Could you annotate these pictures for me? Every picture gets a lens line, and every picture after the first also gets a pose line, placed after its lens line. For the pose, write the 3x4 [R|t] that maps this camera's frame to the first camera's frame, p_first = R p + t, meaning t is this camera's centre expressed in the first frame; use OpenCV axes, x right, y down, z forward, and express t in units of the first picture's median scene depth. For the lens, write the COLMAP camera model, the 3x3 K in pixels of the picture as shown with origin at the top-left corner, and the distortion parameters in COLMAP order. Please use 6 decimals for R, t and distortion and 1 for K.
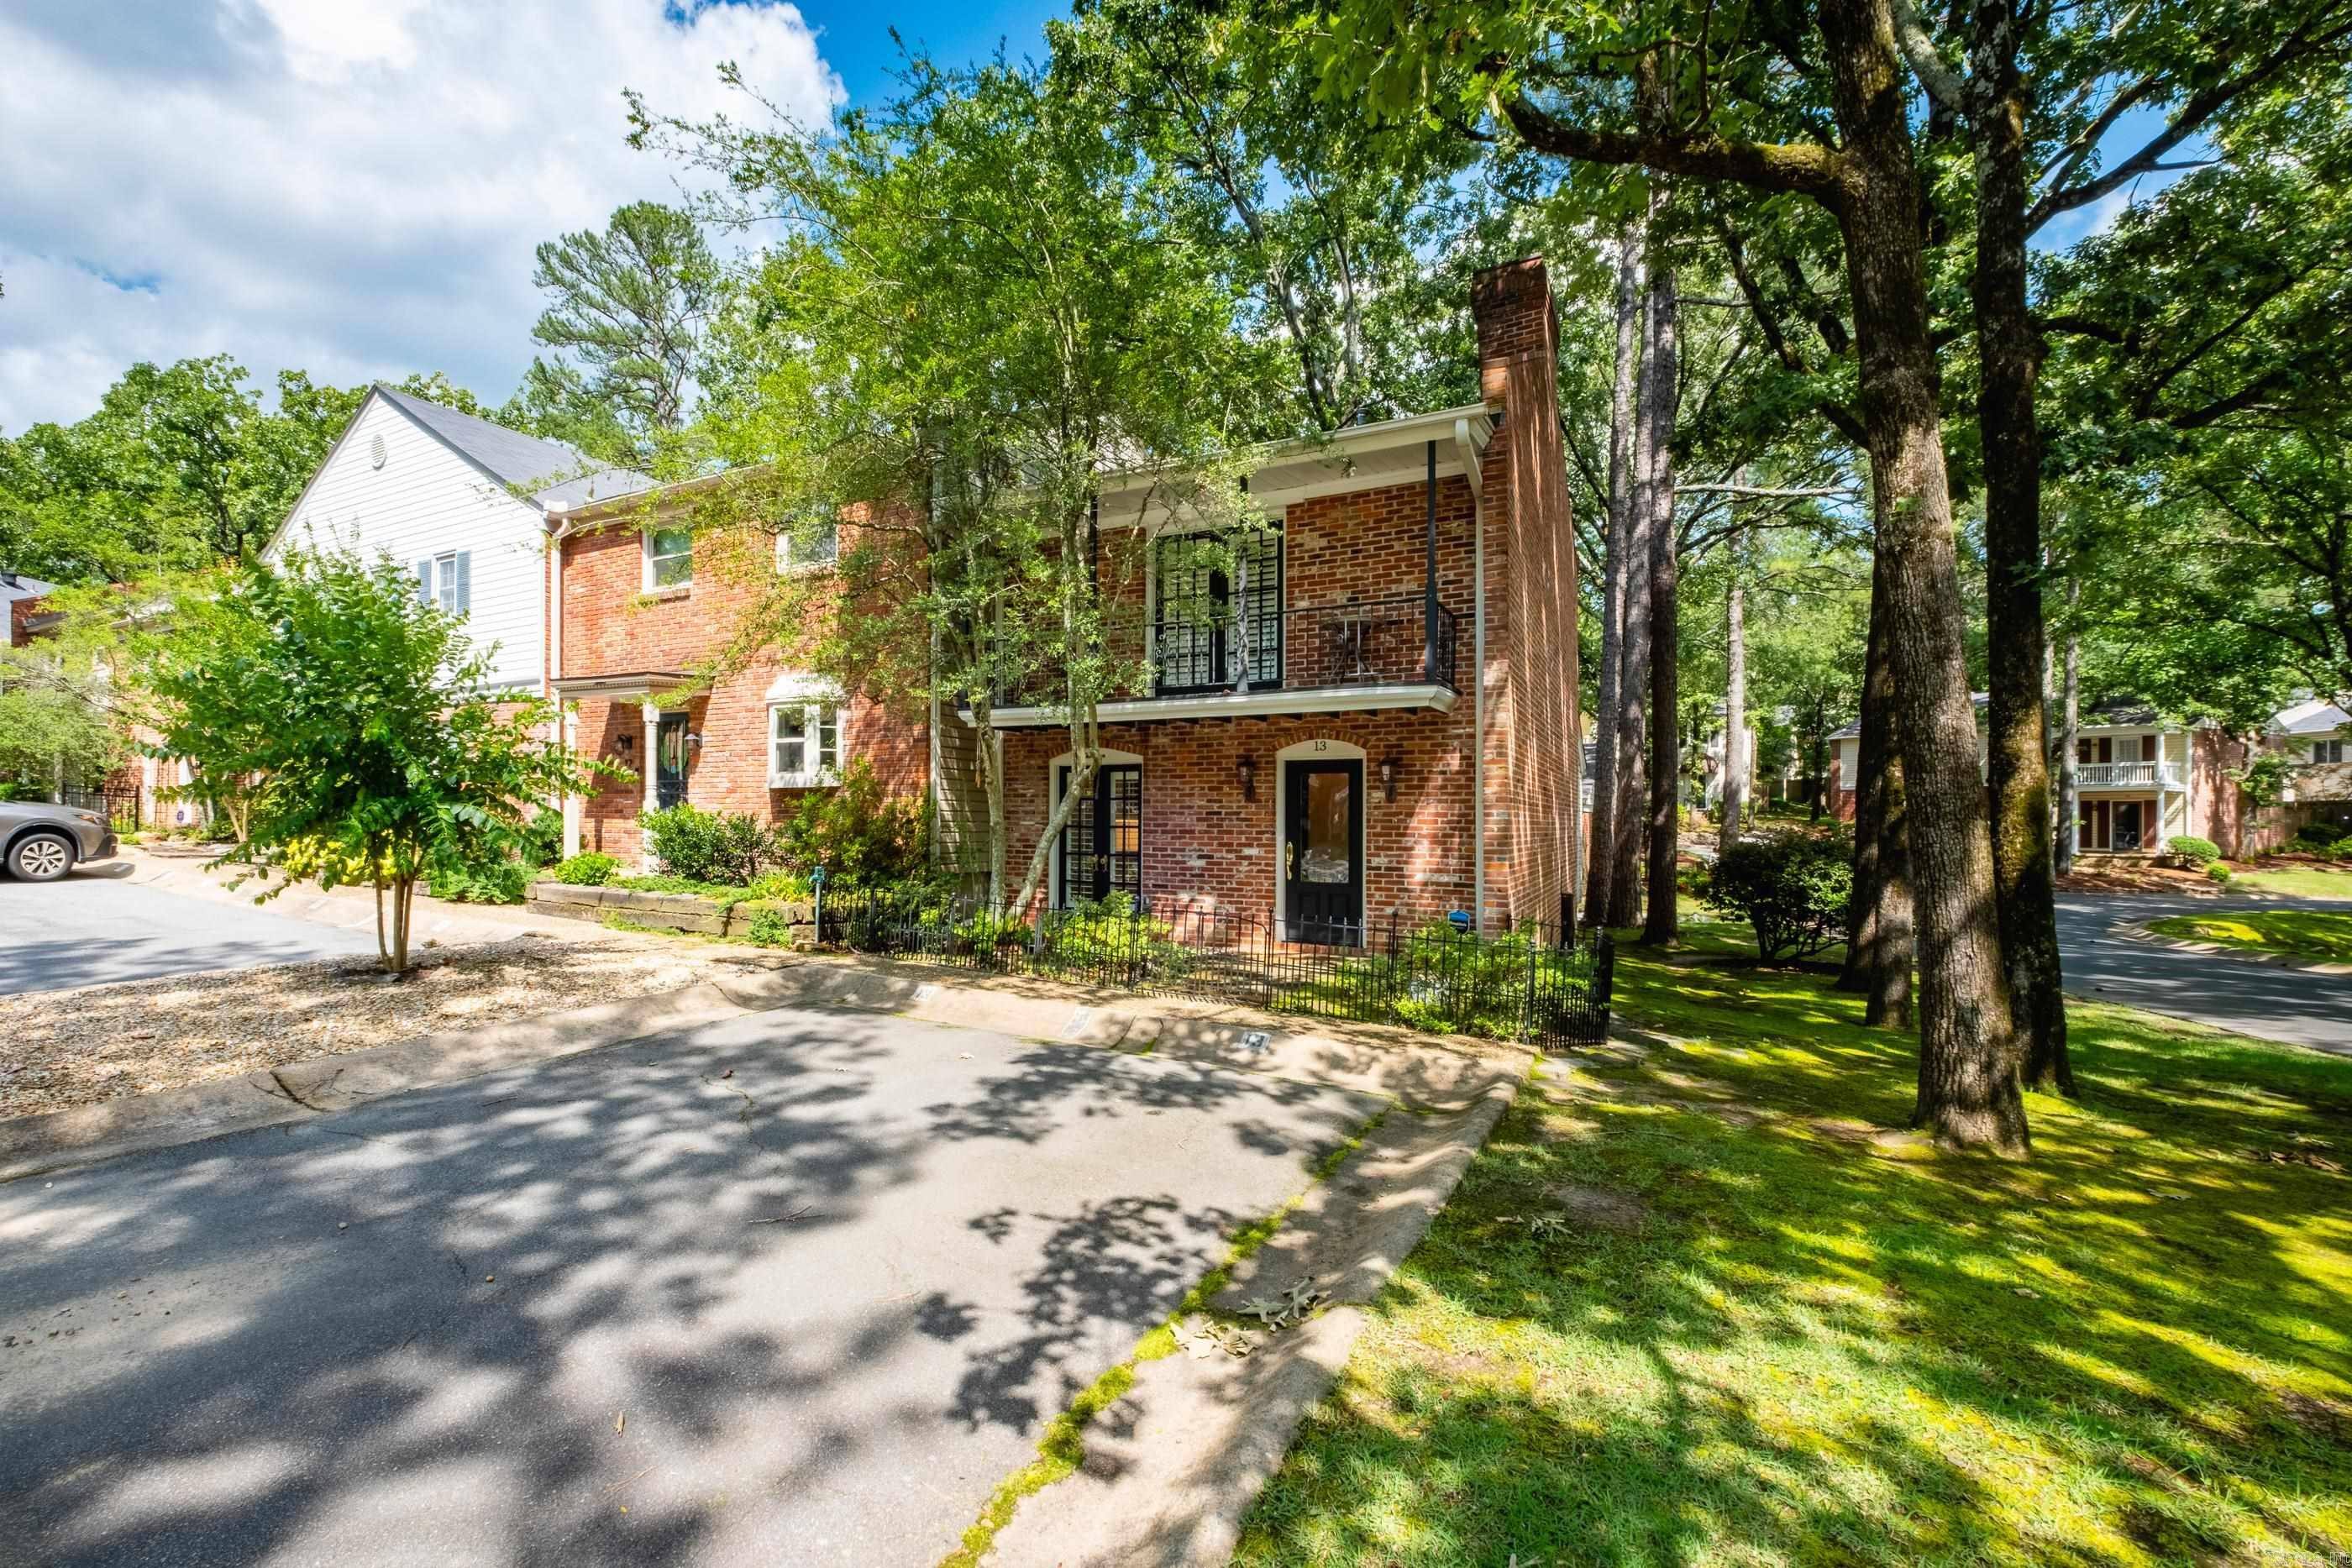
lens RADIAL K [[1037.5, 0, 1074.1], [0, 1037.5, 848.8], [0, 0, 1]] dist [0.007108, -0.003381]
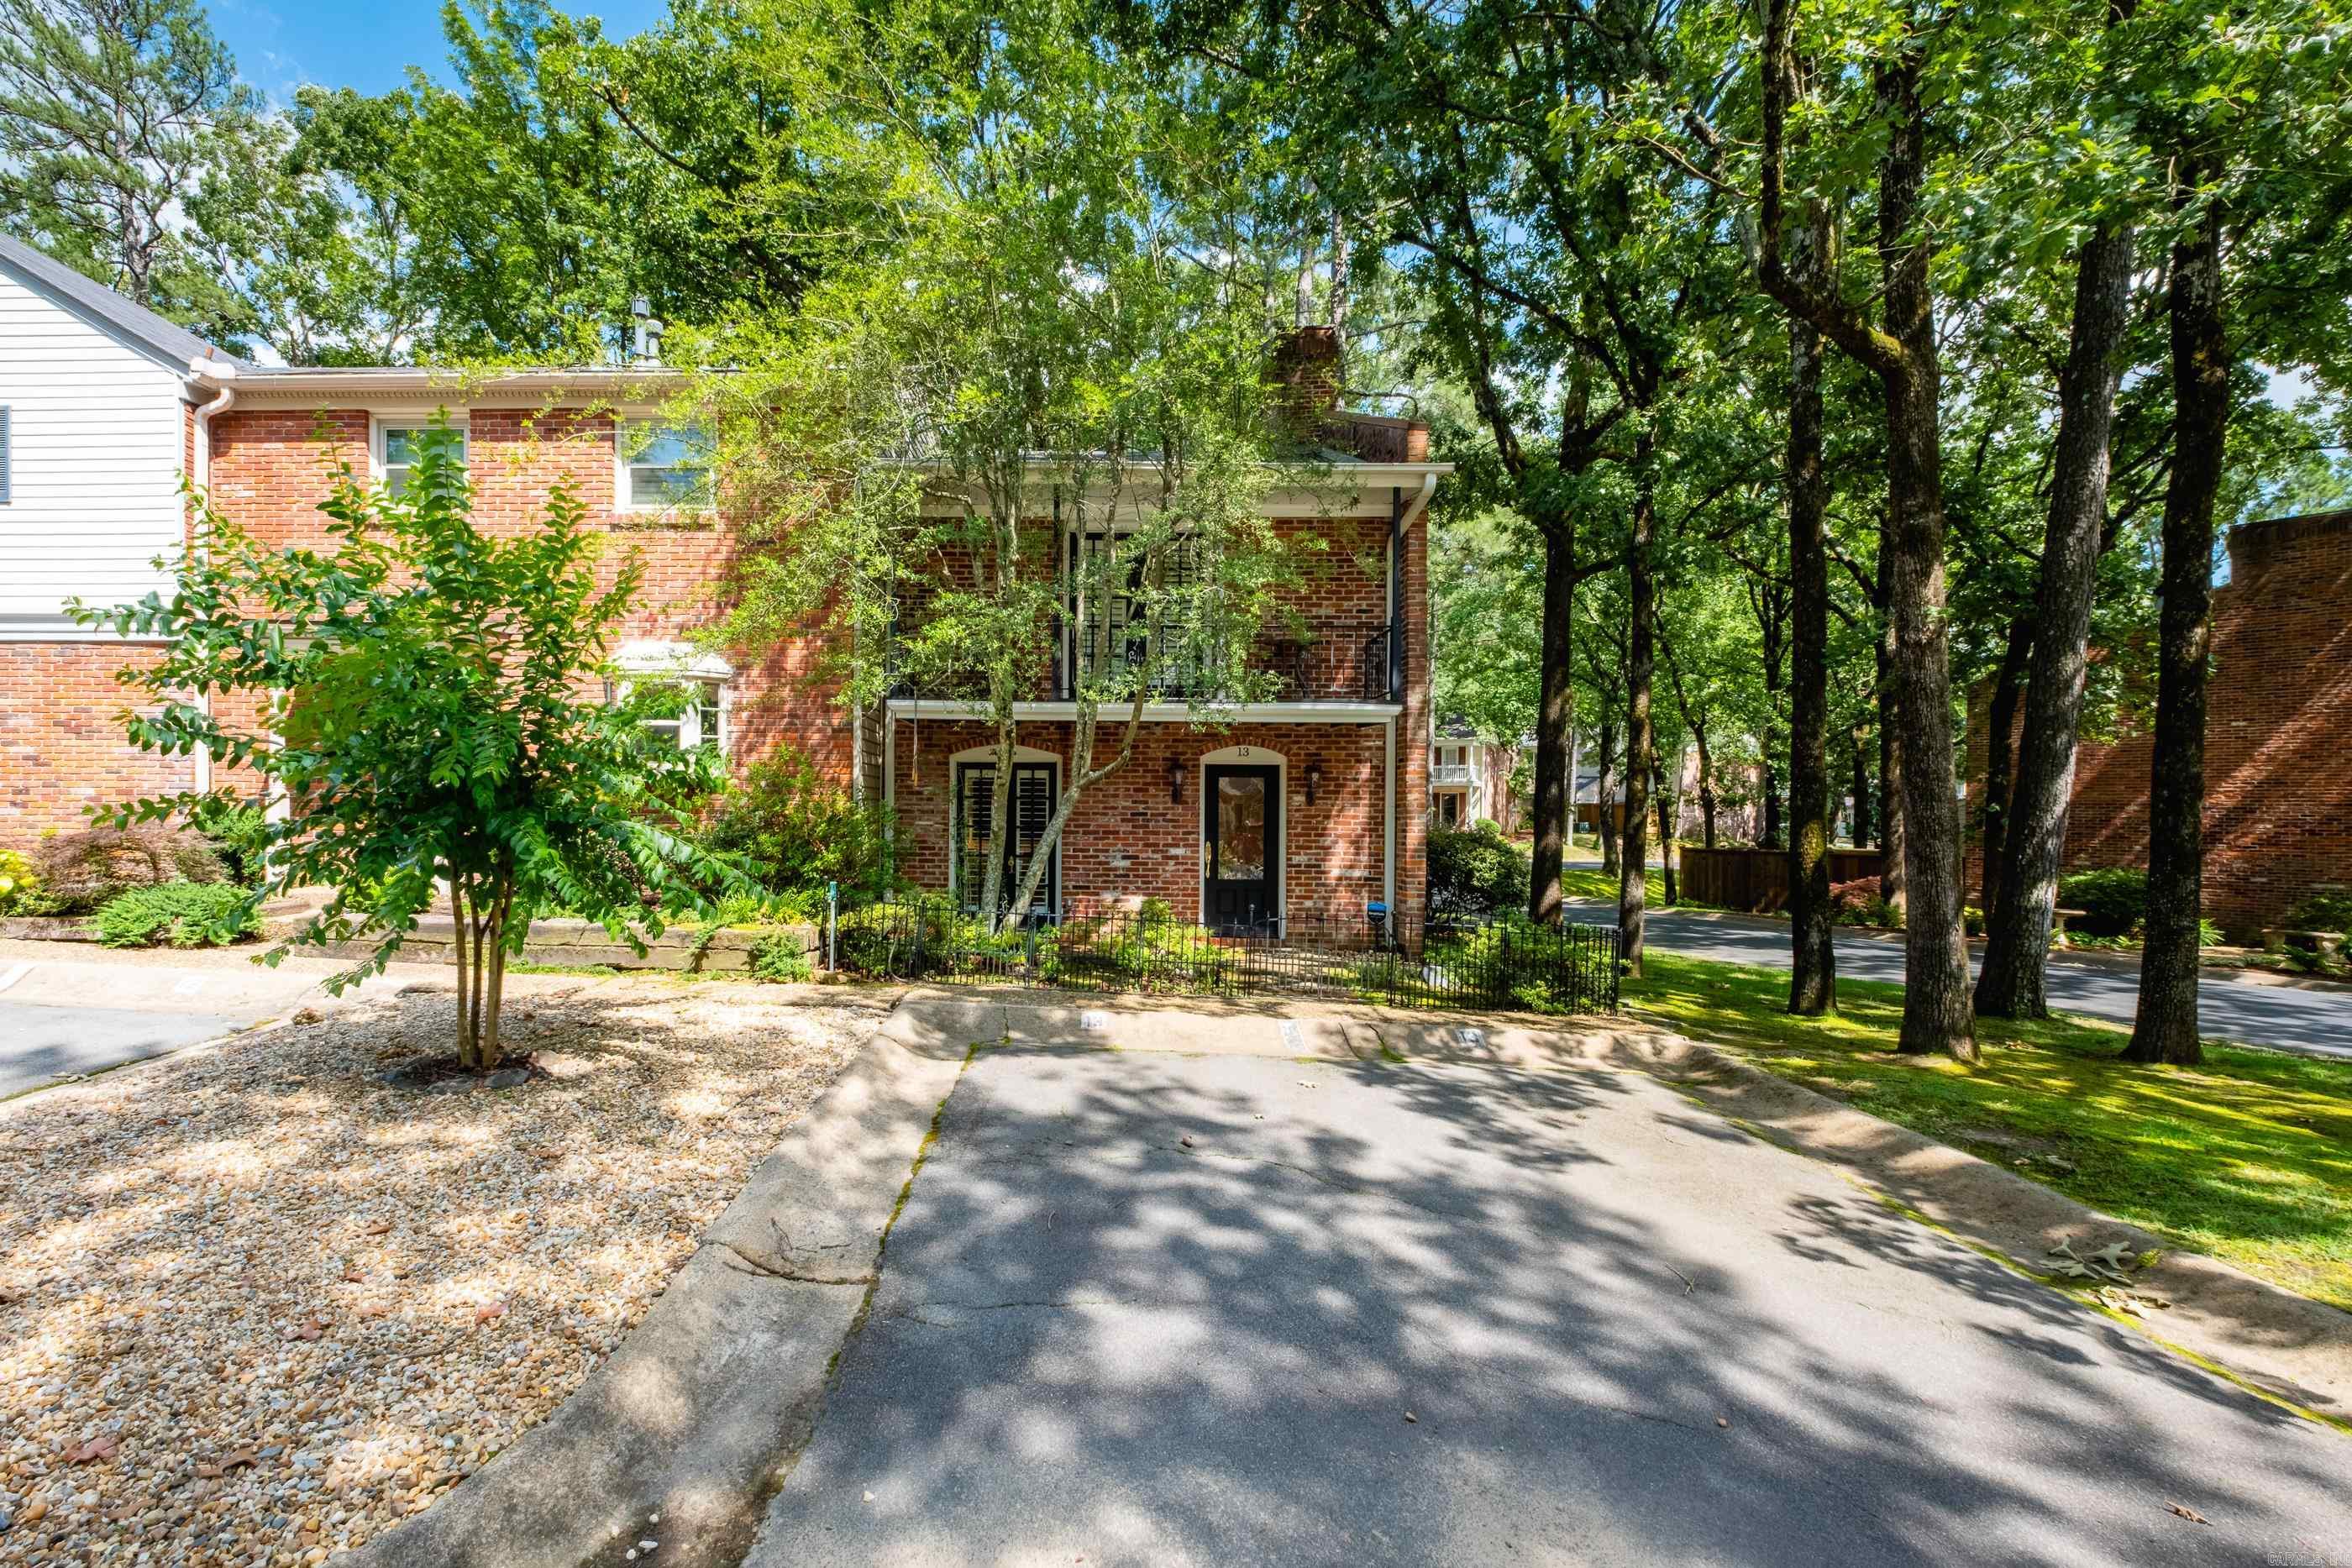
lens RADIAL K [[1037.5, 0, 1070.7], [0, 1037.5, 827.4], [0, 0, 1]] dist [0.007108, -0.003381]
pose [[0.882127, -0.006810, 0.470962, -0.386709], [0.007870, 0.999969, -0.000280, -0.020836], [-0.470946, 0.003953, 0.882153, 0.136365]]
